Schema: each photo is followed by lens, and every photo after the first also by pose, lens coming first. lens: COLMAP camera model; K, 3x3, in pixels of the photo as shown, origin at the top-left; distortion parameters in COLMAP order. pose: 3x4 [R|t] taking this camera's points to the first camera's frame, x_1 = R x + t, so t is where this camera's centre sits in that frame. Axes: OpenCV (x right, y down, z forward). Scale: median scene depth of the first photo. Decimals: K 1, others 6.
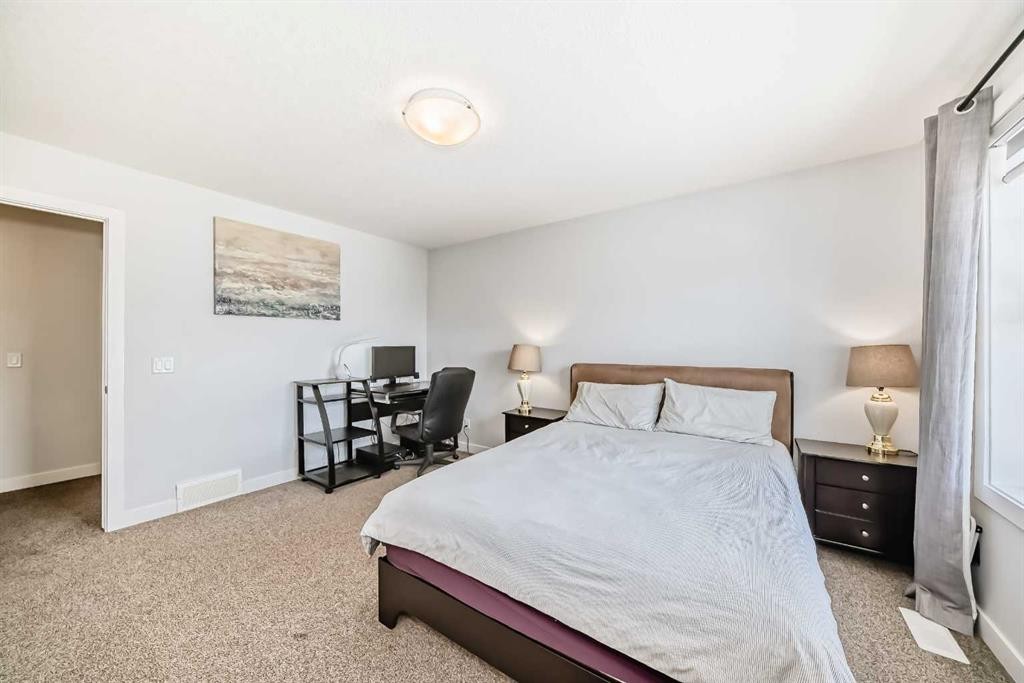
lens RADIAL K [[363.0, 0, 512.9], [0, 363.0, 345.3], [0, 0, 1]] dist [-0.019786, 0.003904]
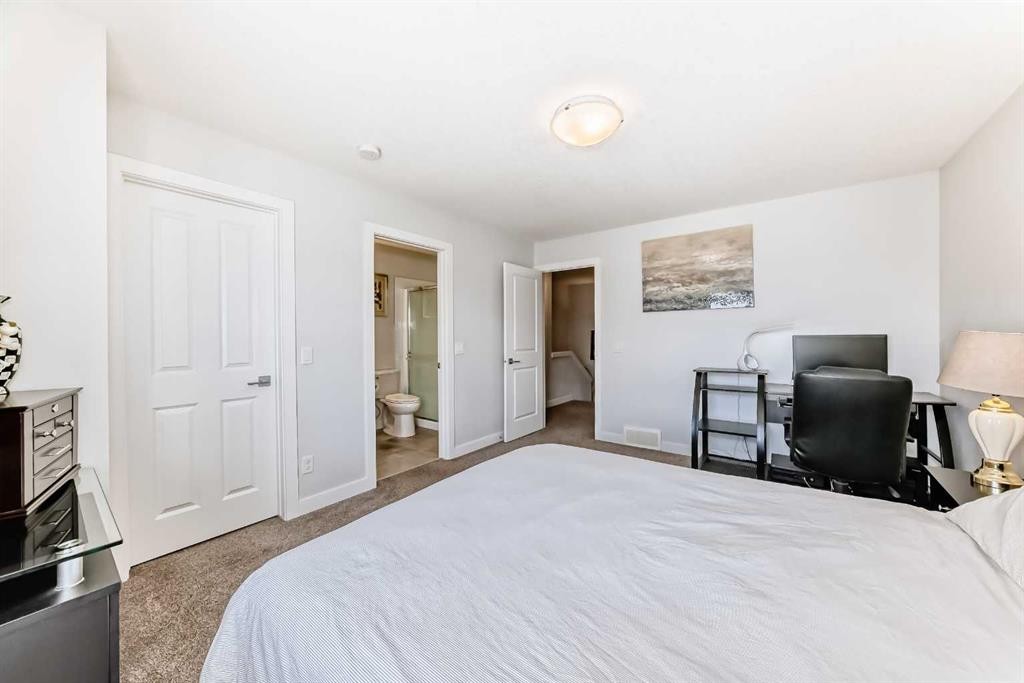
lens RADIAL K [[363.0, 0, 514.8], [0, 363.0, 336.3], [0, 0, 1]] dist [-0.019786, 0.003904]
pose [[-0.041464, -0.000885, -0.999140, 0.536384], [0.001833, 0.999998, -0.000961, 0.006393], [0.999138, -0.001872, -0.041463, 0.509784]]
